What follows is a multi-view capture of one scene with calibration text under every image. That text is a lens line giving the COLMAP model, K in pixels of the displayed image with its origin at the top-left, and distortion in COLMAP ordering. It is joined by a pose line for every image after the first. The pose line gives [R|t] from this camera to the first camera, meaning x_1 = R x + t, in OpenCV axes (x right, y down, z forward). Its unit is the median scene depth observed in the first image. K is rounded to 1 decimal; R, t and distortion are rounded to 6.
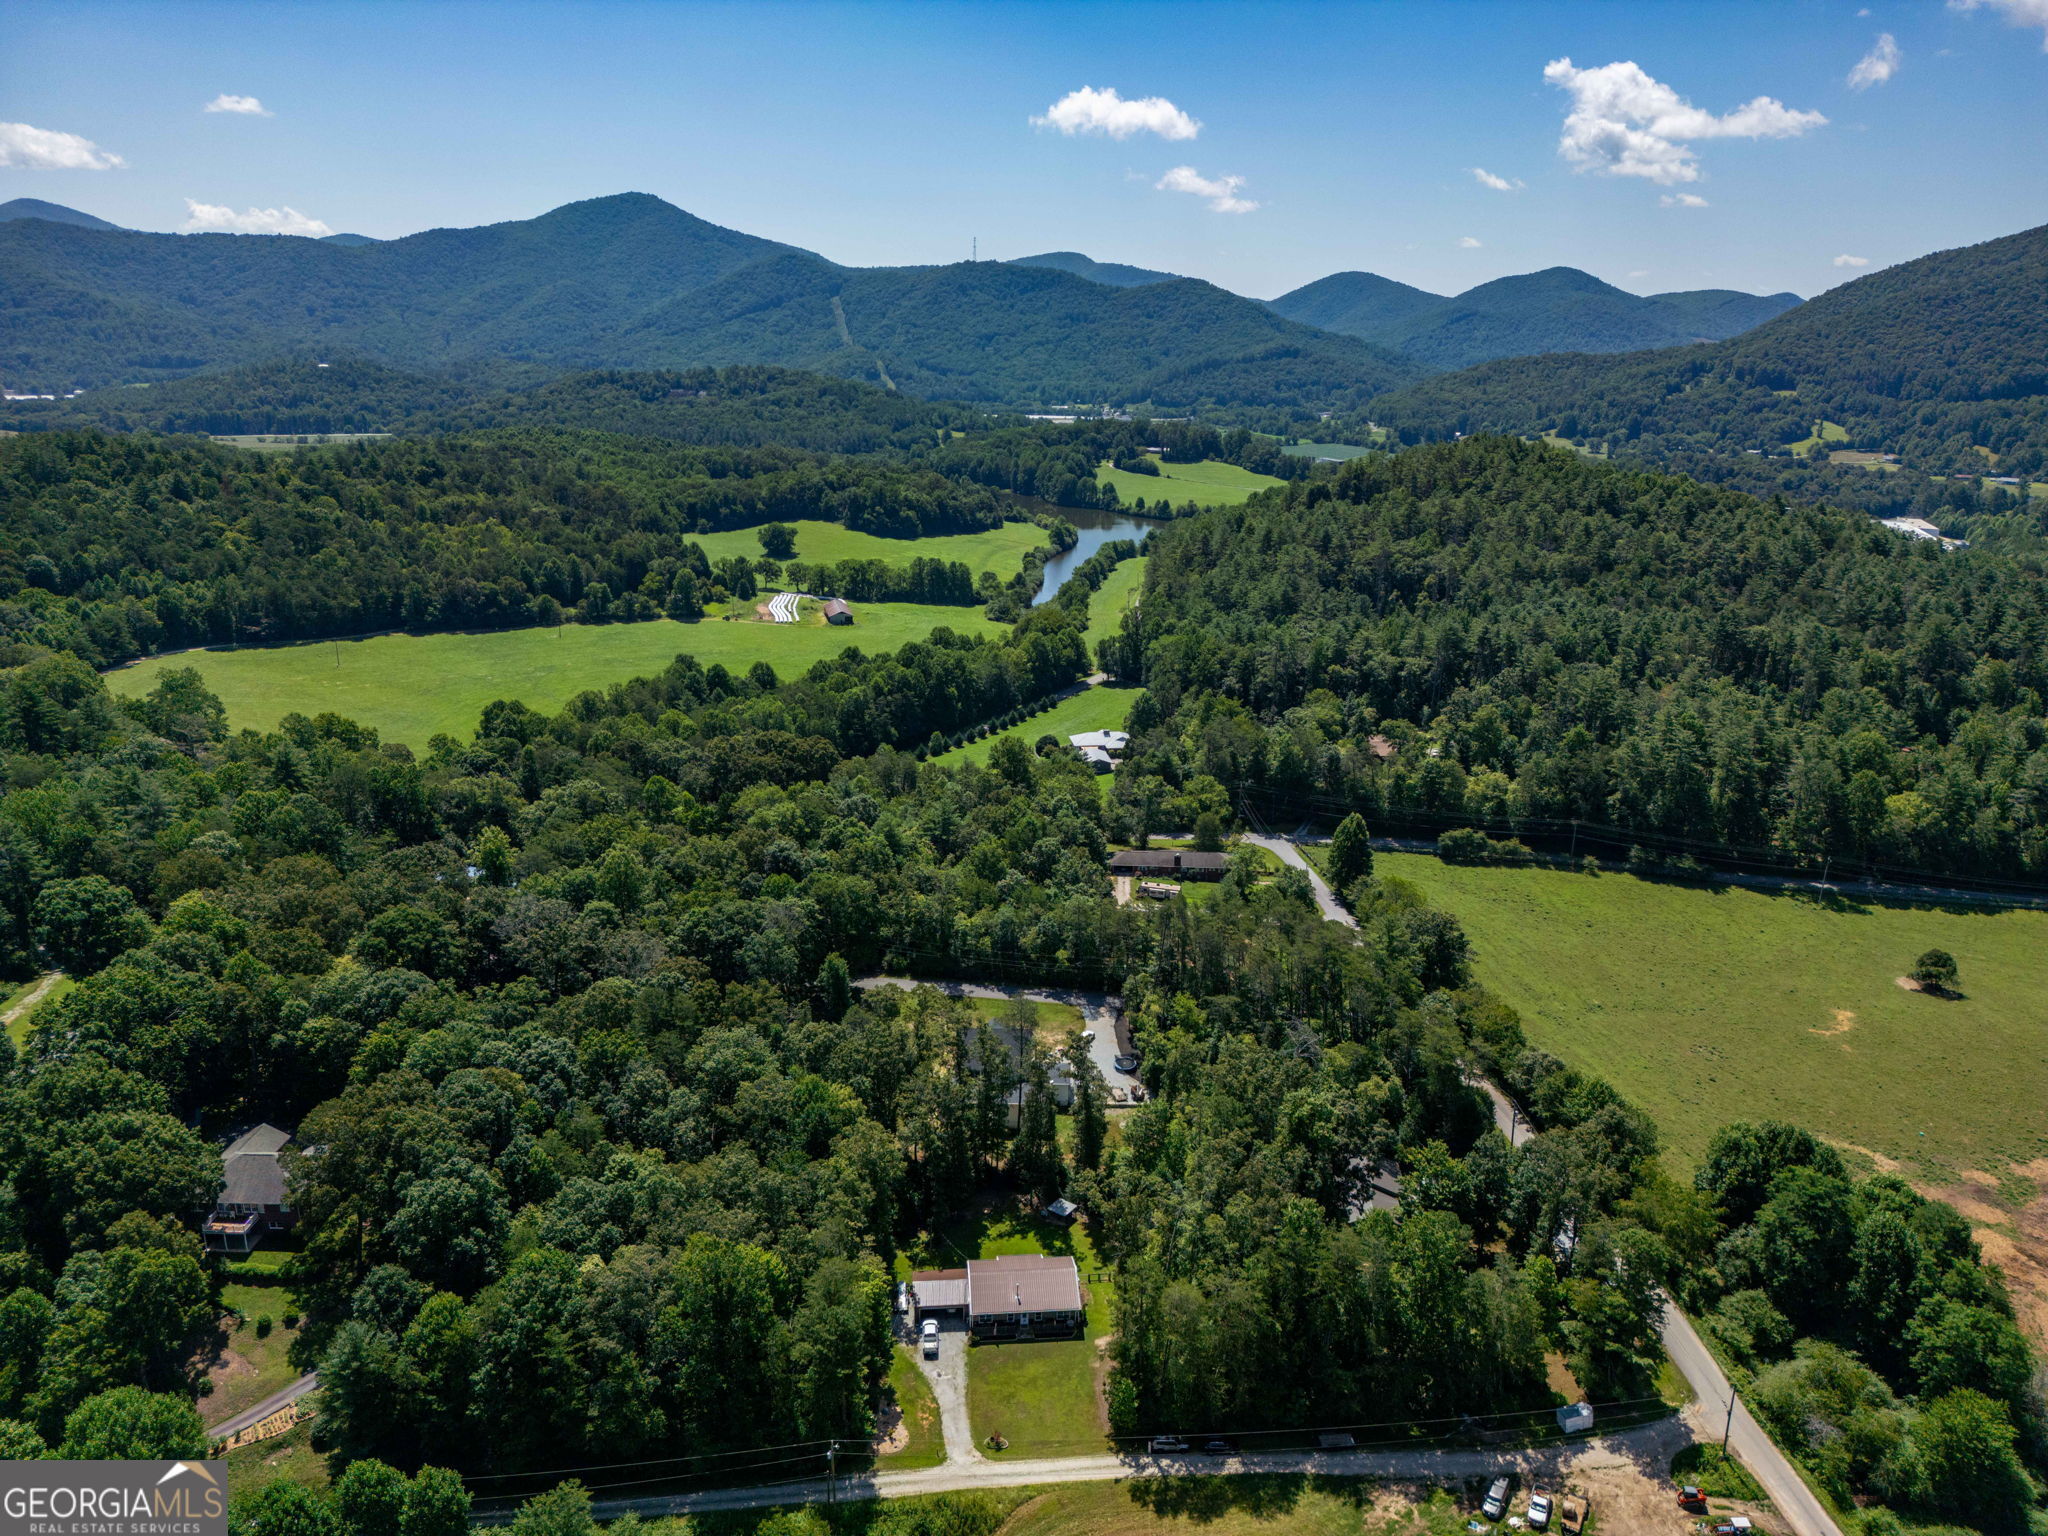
lens RADIAL K [[1436.8, 0, 1040.6], [0, 1436.8, 763.3], [0, 0, 1]] dist [0.073756, -0.069150]
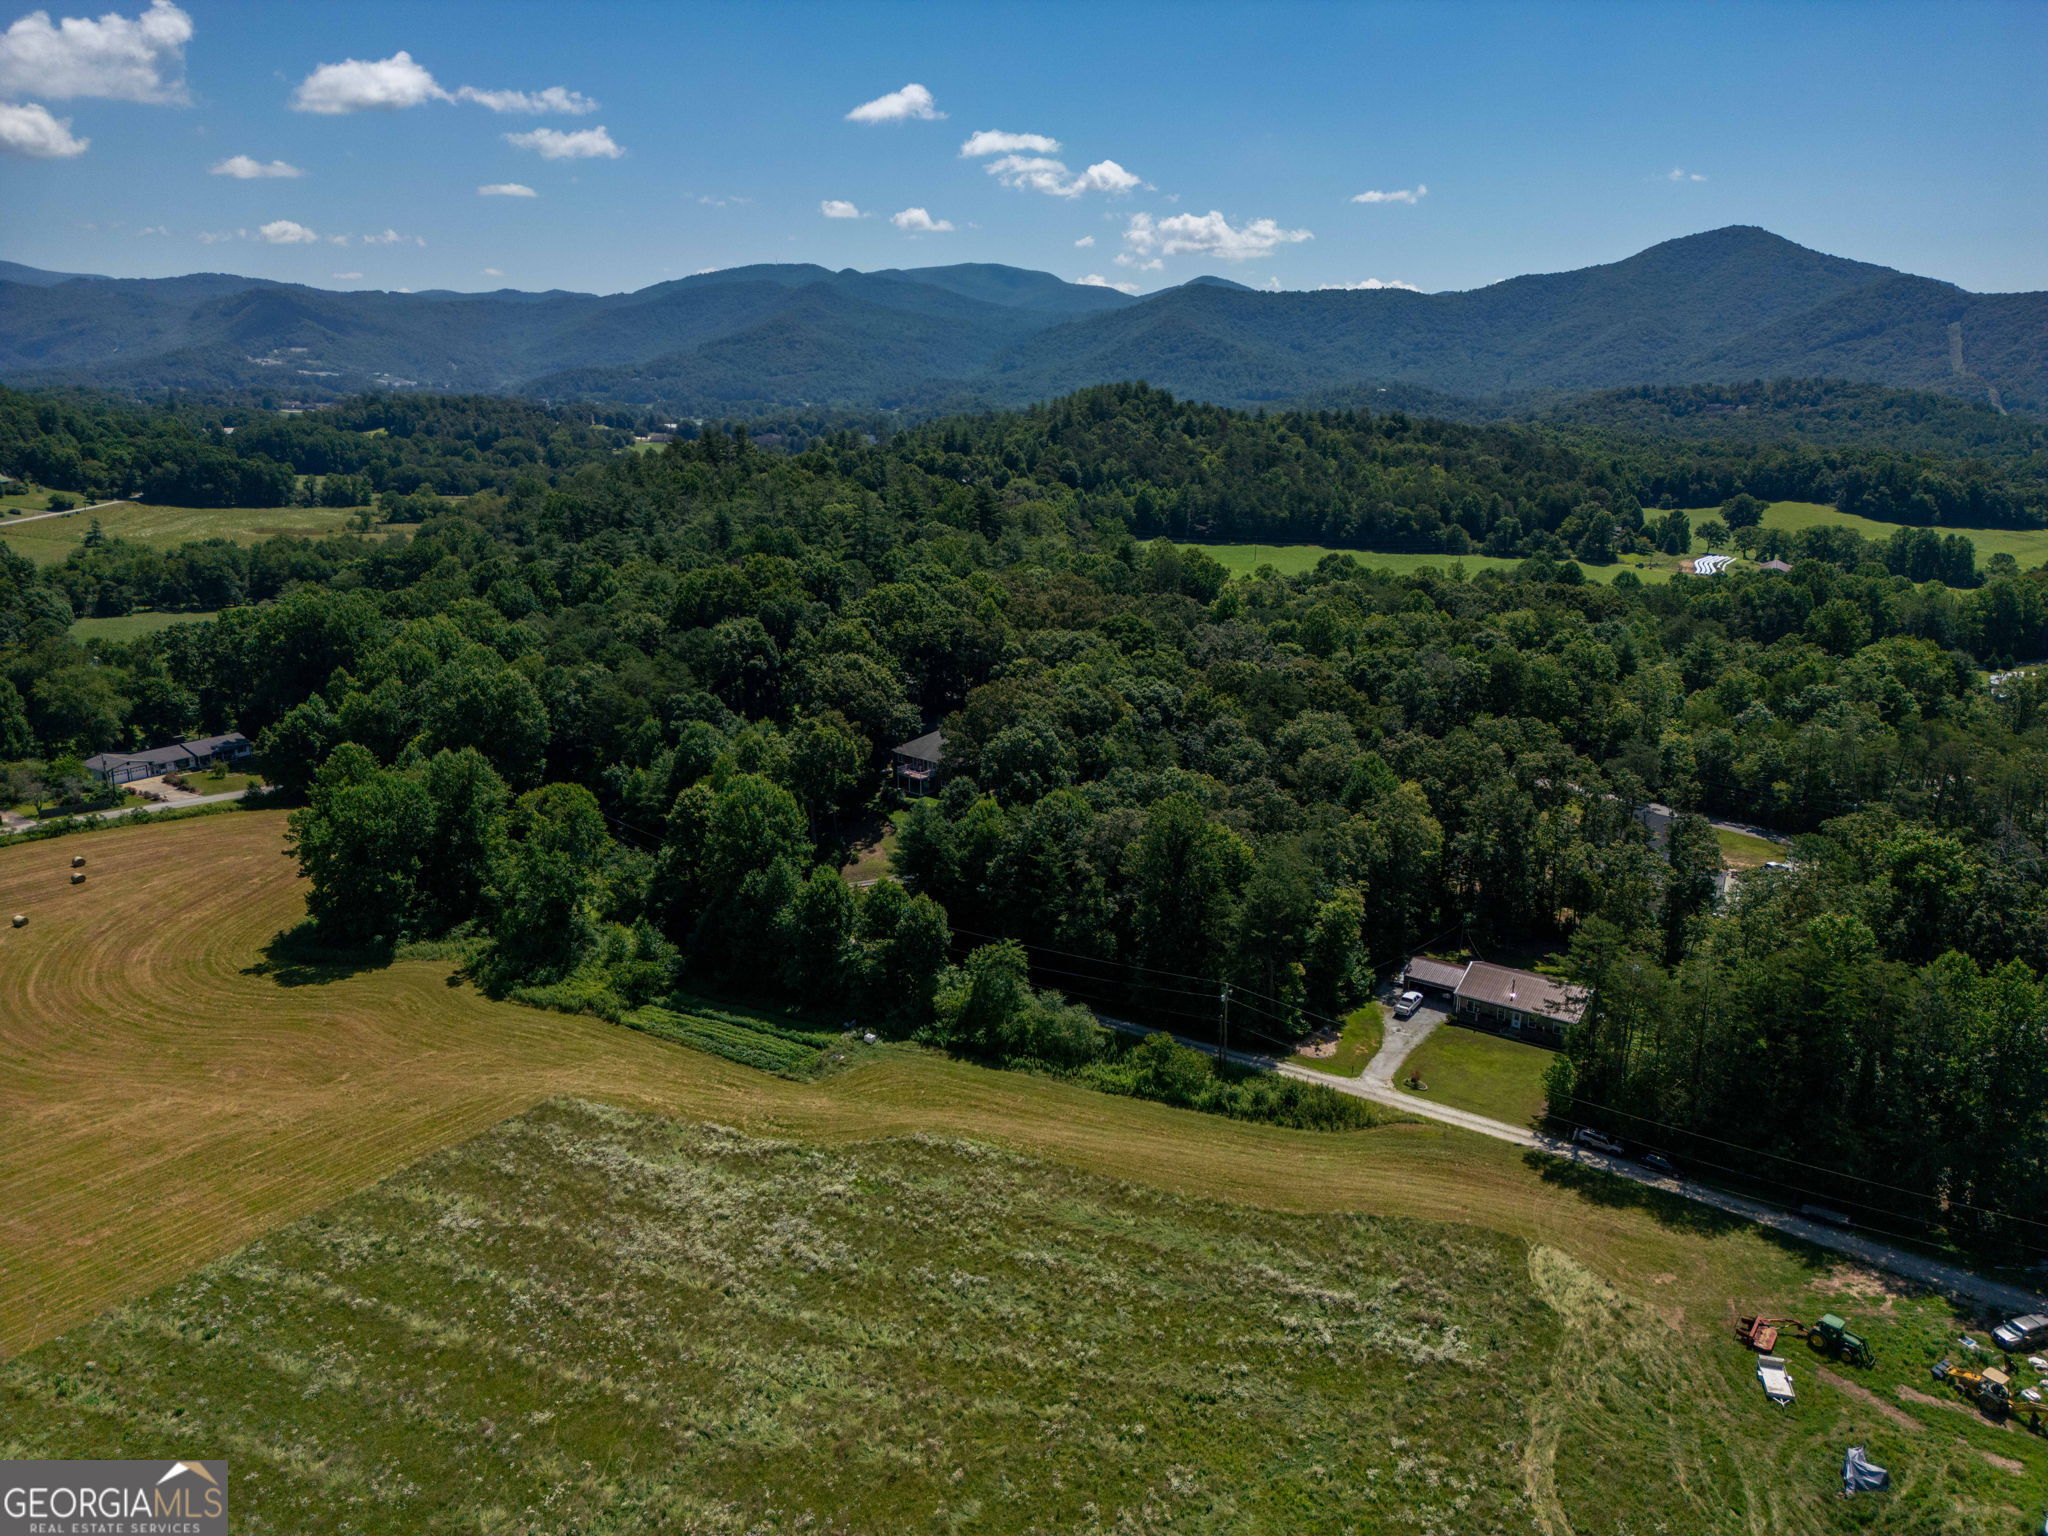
lens RADIAL K [[1436.8, 0, 1038.8], [0, 1436.8, 768.2], [0, 0, 1]] dist [0.073756, -0.069150]
pose [[0.771973, 0.161790, -0.614721, 0.152325], [-0.183053, 0.982682, 0.028754, 0.133468], [0.608728, 0.090330, 0.788220, 0.044616]]
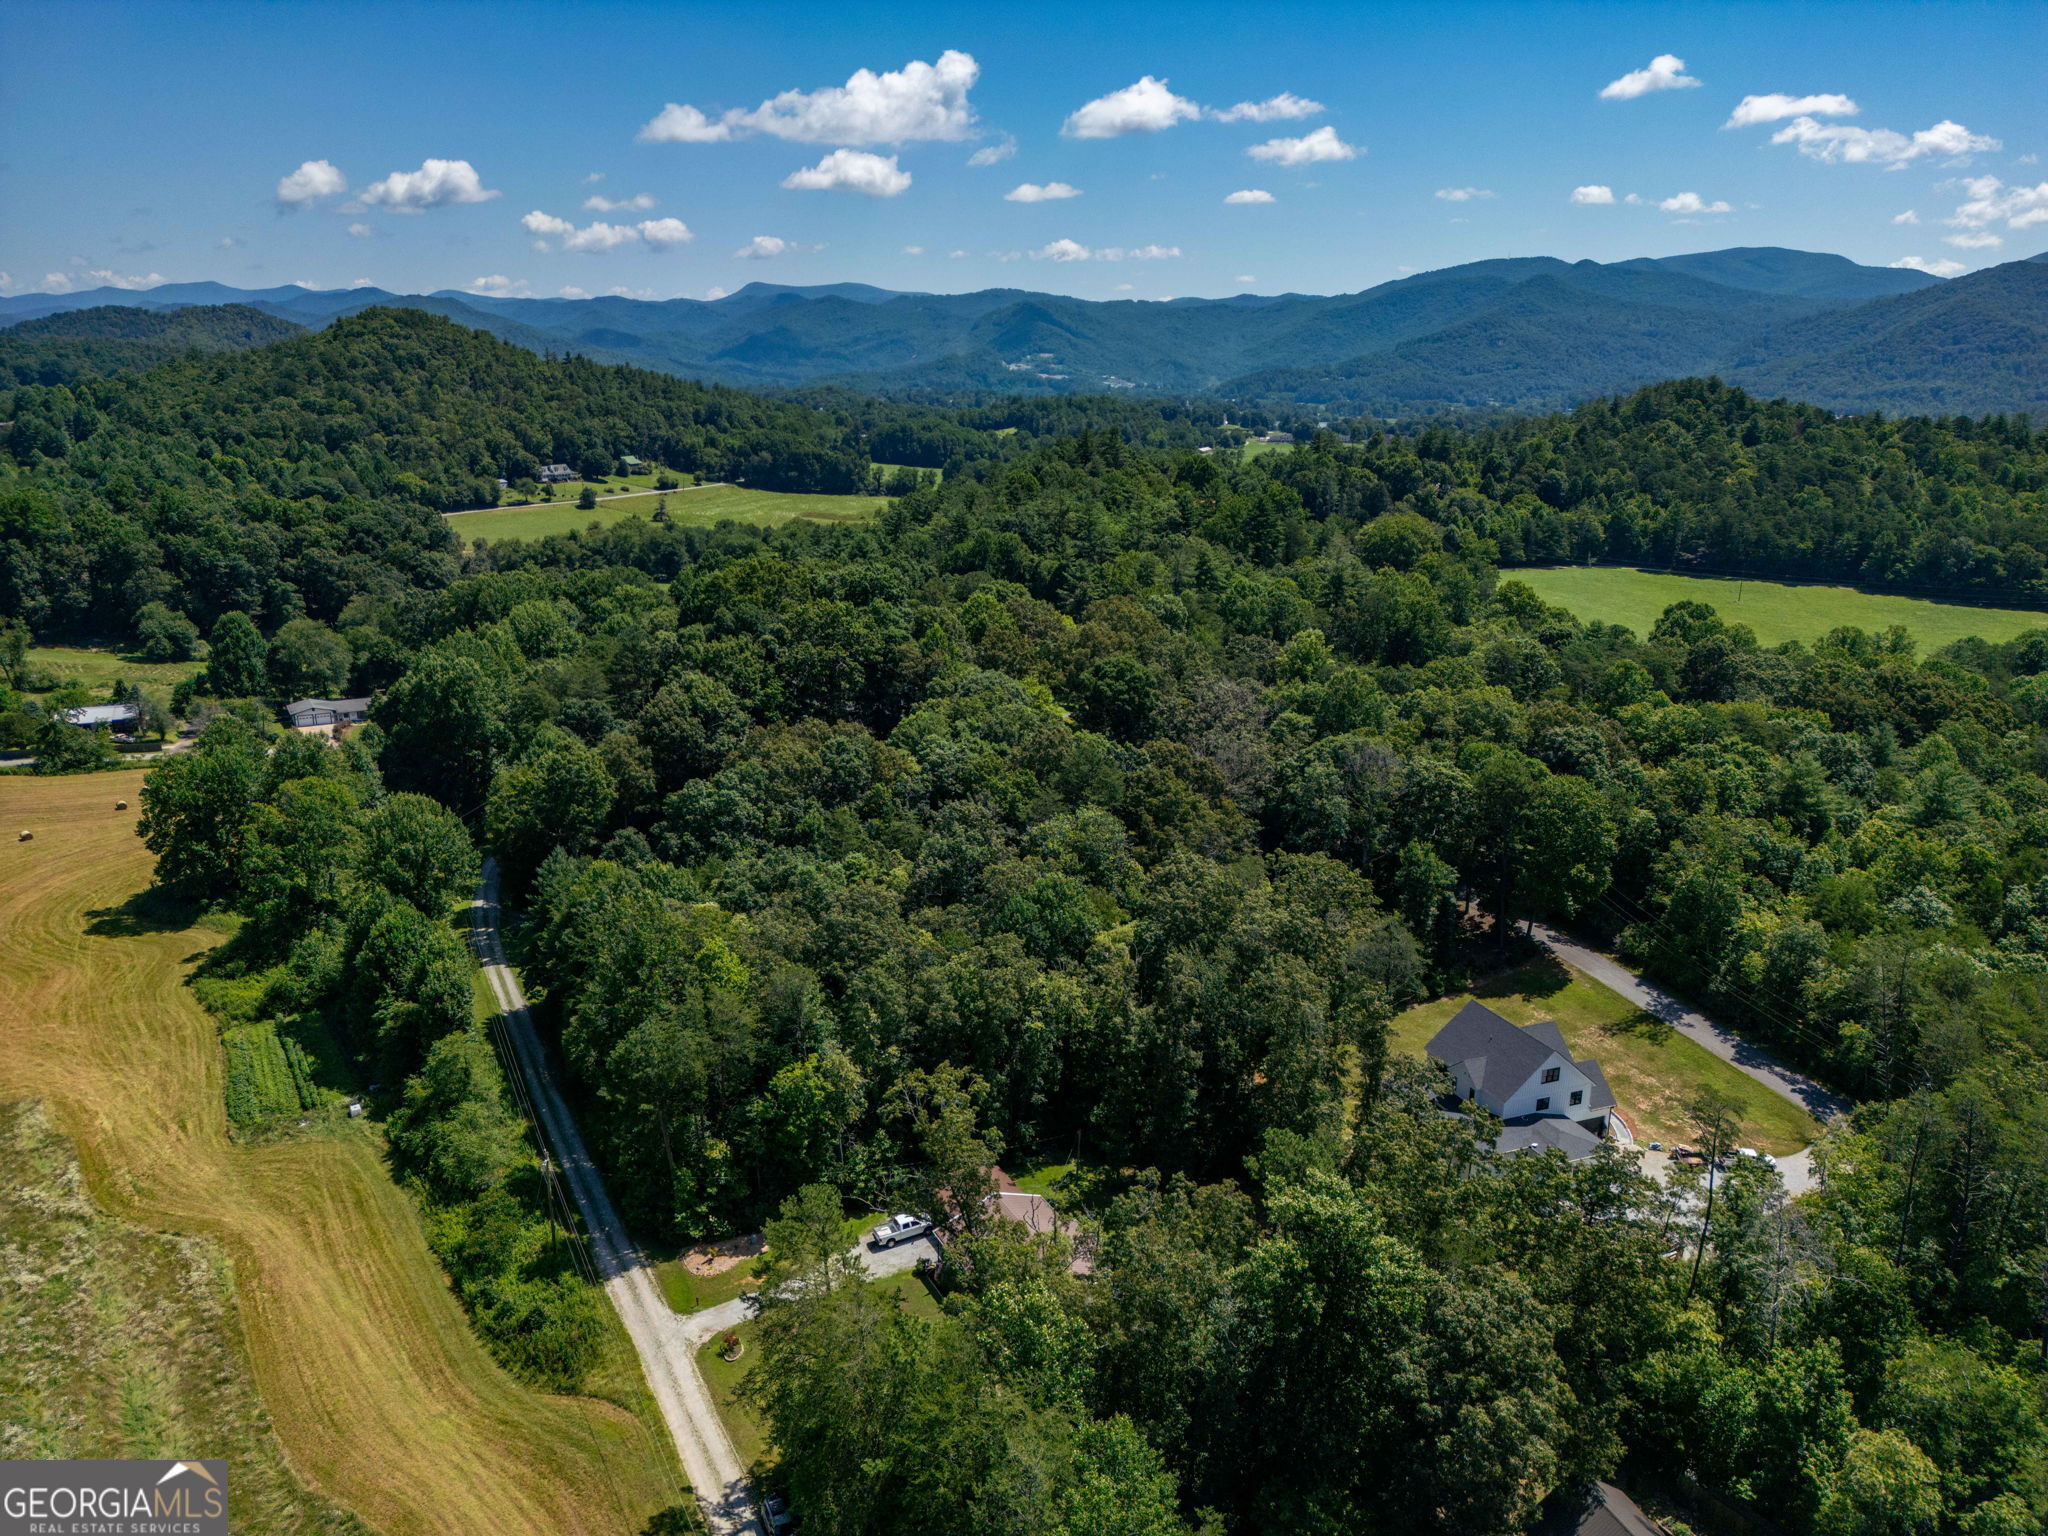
lens RADIAL K [[1436.8, 0, 1038.2], [0, 1436.8, 768.1], [0, 0, 1]] dist [0.073756, -0.069150]
pose [[0.387182, 0.238367, -0.890658, 0.263440], [-0.271679, 0.952609, 0.136845, 0.037492], [0.881068, 0.188989, 0.433592, 0.367010]]
